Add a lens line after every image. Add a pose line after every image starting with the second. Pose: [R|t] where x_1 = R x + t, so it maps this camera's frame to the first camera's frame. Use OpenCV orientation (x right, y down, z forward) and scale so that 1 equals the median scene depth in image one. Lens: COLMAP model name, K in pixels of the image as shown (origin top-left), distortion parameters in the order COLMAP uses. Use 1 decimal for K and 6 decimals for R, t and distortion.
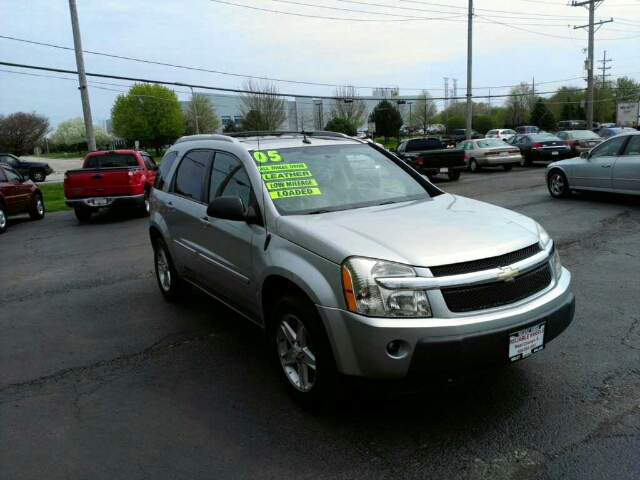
lens RADIAL K [[533.5, 0, 318.4], [0, 533.5, 263.3], [0, 0, 1]] dist [0.044149, -0.103038]
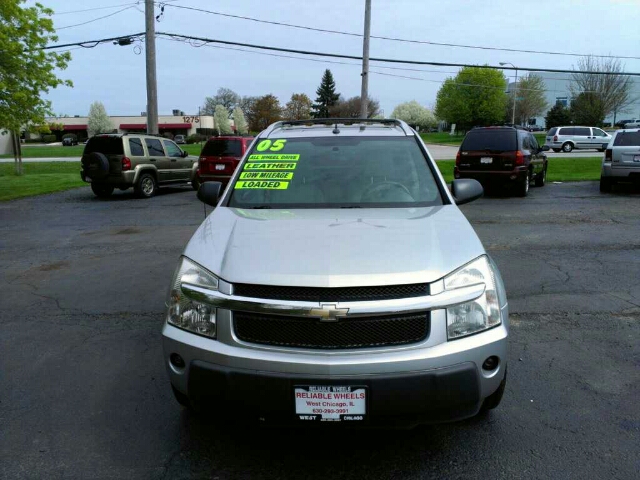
lens RADIAL K [[533.5, 0, 318.4], [0, 533.5, 263.3], [0, 0, 1]] dist [0.044149, -0.103038]
pose [[0.811971, 0.172000, -0.557780, 0.554329], [-0.154651, 0.984841, 0.078564, -0.078492], [0.562837, 0.022470, 0.826262, 0.252190]]
